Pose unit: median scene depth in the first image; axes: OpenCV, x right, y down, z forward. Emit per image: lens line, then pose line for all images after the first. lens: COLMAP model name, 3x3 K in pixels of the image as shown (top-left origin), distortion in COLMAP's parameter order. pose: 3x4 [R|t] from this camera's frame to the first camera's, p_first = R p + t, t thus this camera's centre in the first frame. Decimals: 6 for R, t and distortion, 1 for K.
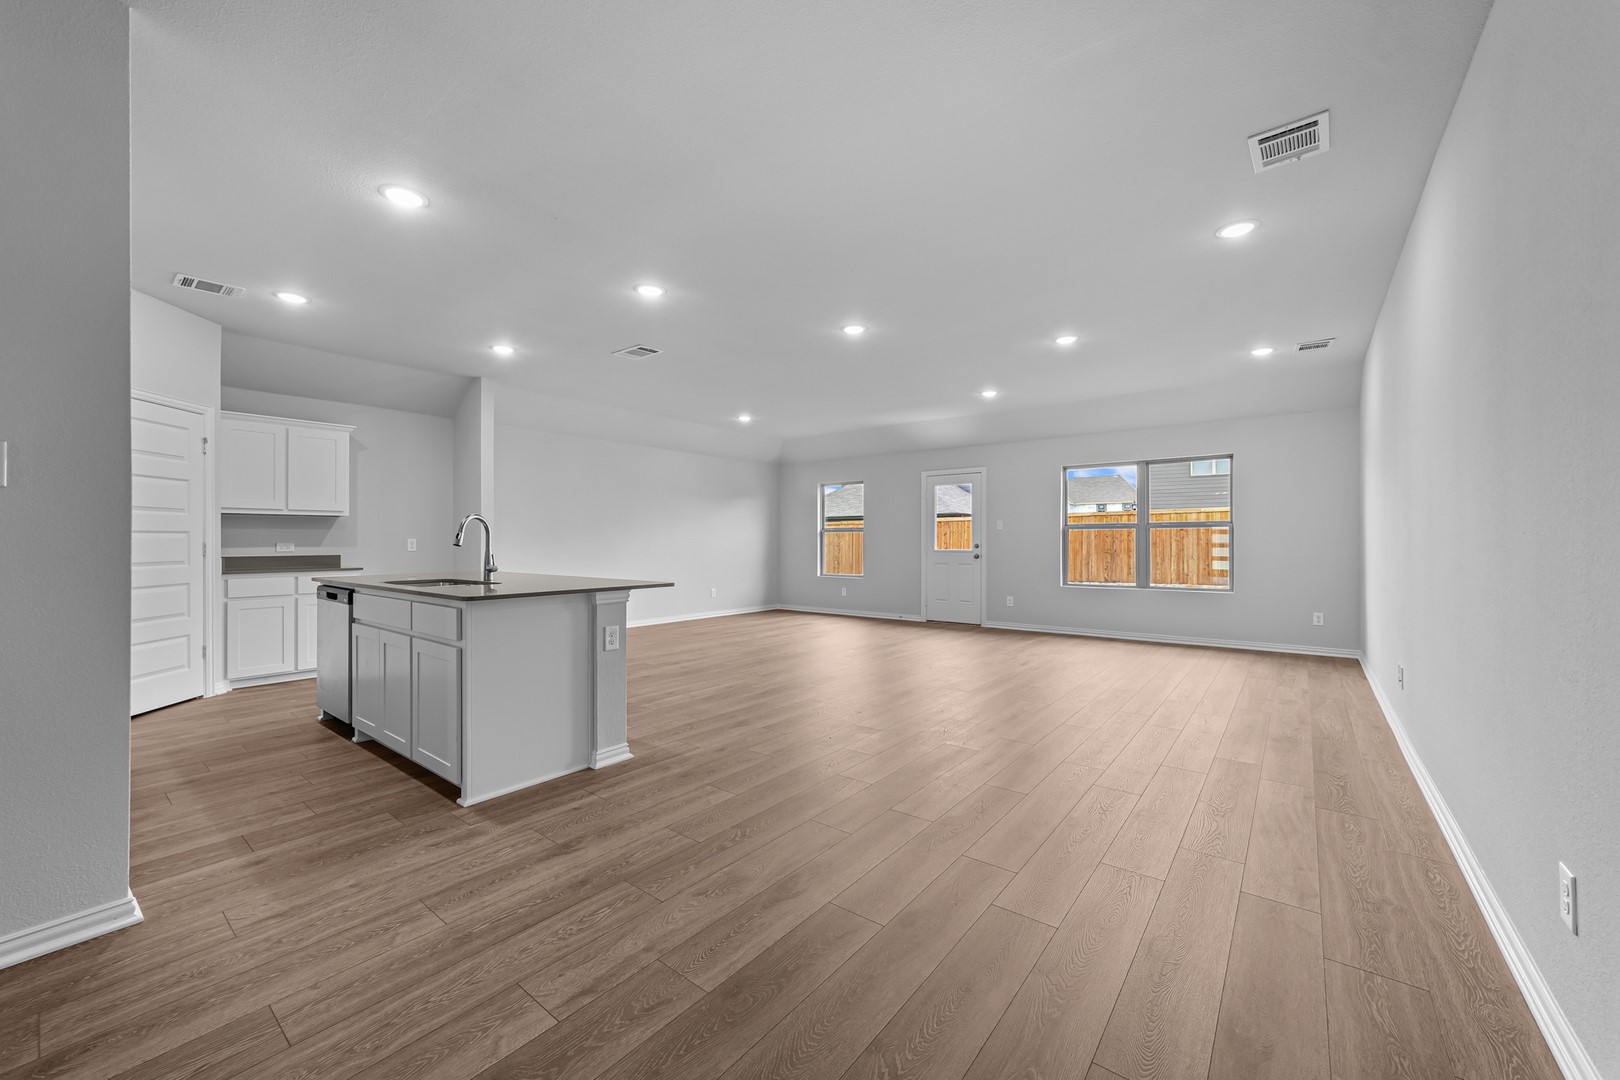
lens RADIAL K [[618.8, 0, 804.7], [0, 618.8, 542.7], [0, 0, 1]] dist [0.017968, 0.000514]
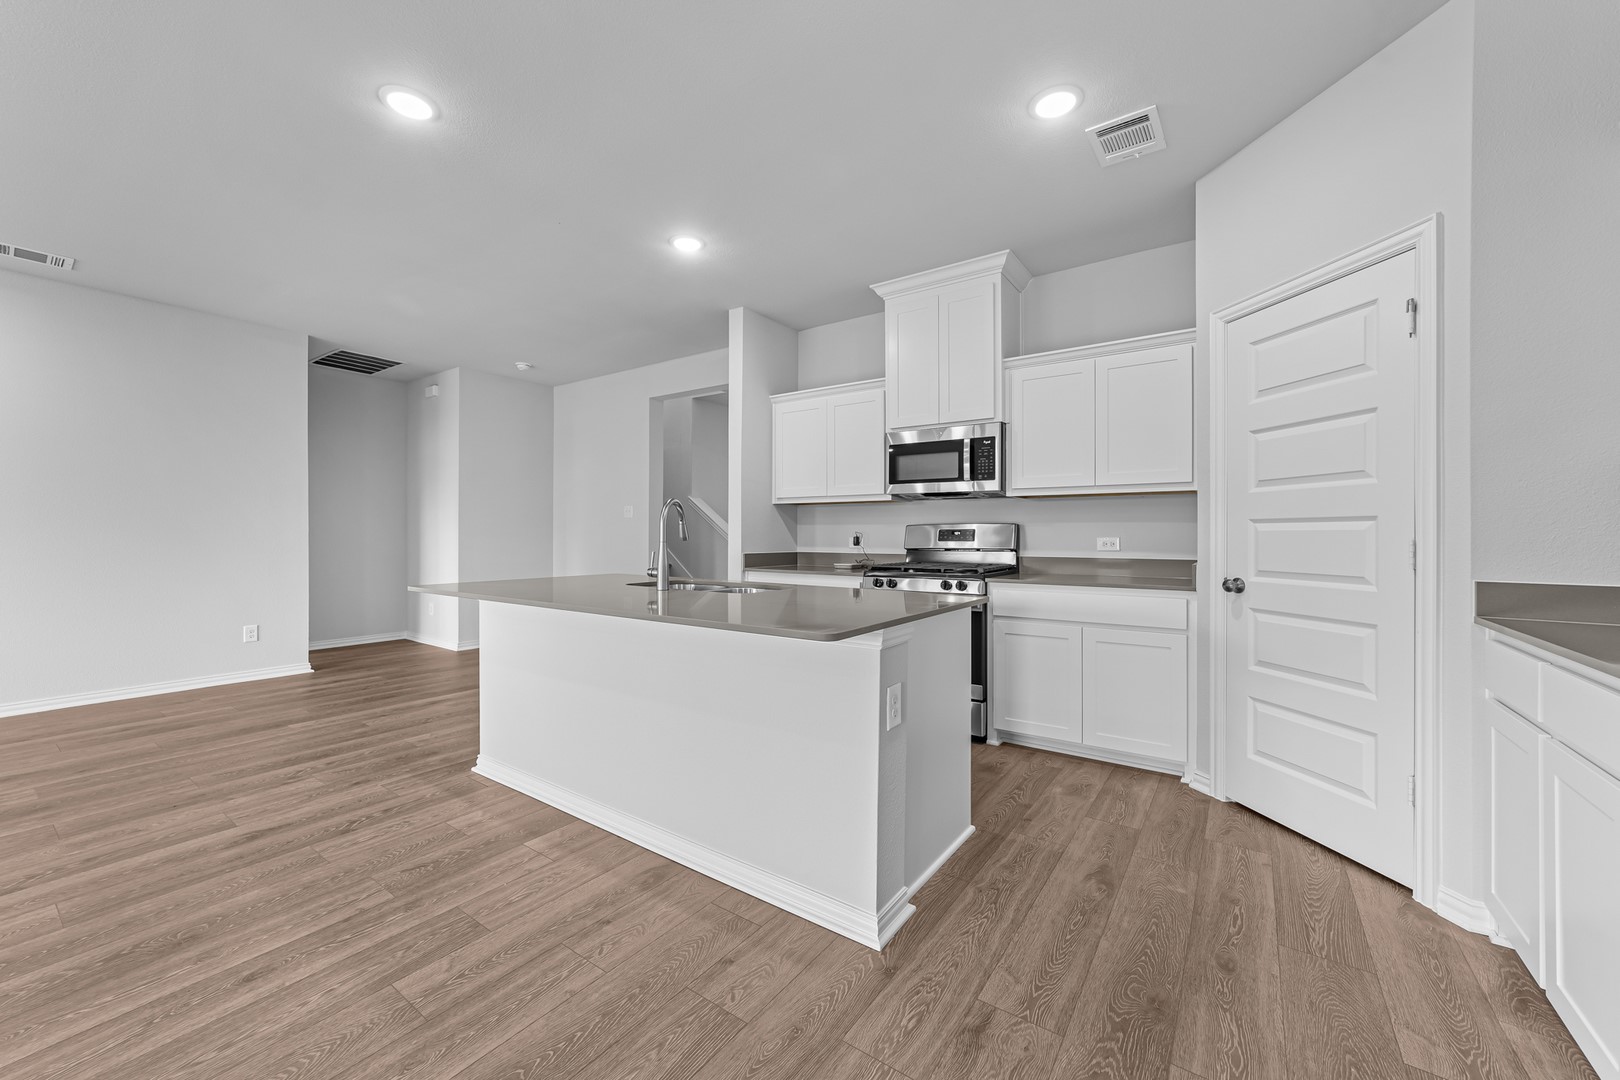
lens RADIAL K [[618.8, 0, 814.3], [0, 618.8, 536.2], [0, 0, 1]] dist [0.017968, 0.000514]
pose [[-0.997821, 0.000260, -0.065972, -0.582594], [0.000436, 0.999996, -0.002657, -0.002059], [0.065971, -0.002680, -0.997818, 1.575983]]
